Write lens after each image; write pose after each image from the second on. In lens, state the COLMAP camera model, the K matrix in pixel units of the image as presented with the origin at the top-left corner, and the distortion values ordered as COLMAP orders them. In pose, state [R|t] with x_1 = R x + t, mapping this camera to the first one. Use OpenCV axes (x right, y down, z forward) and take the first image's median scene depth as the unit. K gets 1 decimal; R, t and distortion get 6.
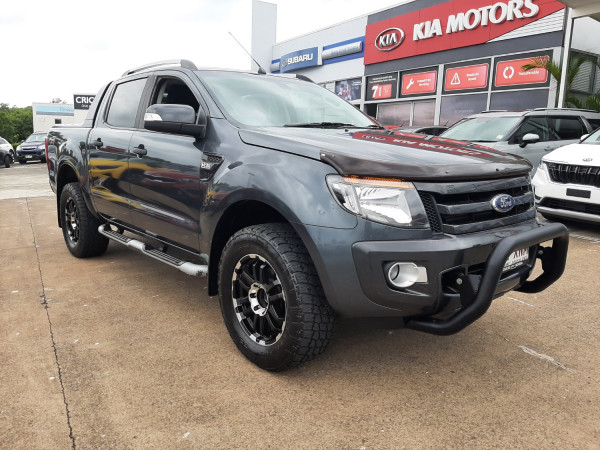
lens RADIAL K [[464.7, 0, 295.7], [0, 464.7, 227.1], [0, 0, 1]] dist [0.055989, -0.112480]
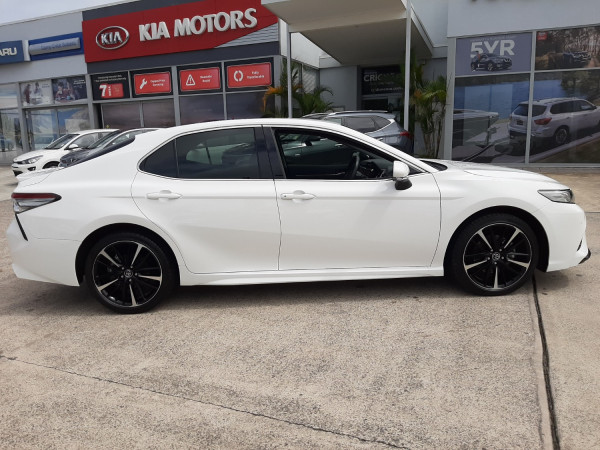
lens RADIAL K [[464.7, 0, 295.7], [0, 464.7, 227.1], [0, 0, 1]] dist [0.055989, -0.112480]
pose [[0.811903, -0.161592, 0.560983, -0.128468], [0.157458, 0.985930, 0.056113, -0.008259], [-0.562157, 0.042773, 0.825924, -0.005205]]
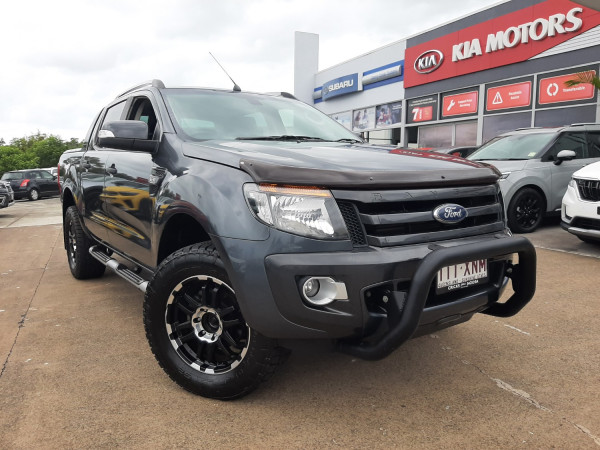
lens RADIAL K [[468.7, 0, 294.7], [0, 468.7, 223.4], [0, 0, 1]] dist [0.036520, -0.088682]
pose [[0.993452, -0.007871, -0.113979, 0.039437], [0.000296, 0.997798, -0.066326, 0.004149], [0.114250, 0.065858, 0.991267, 0.012693]]
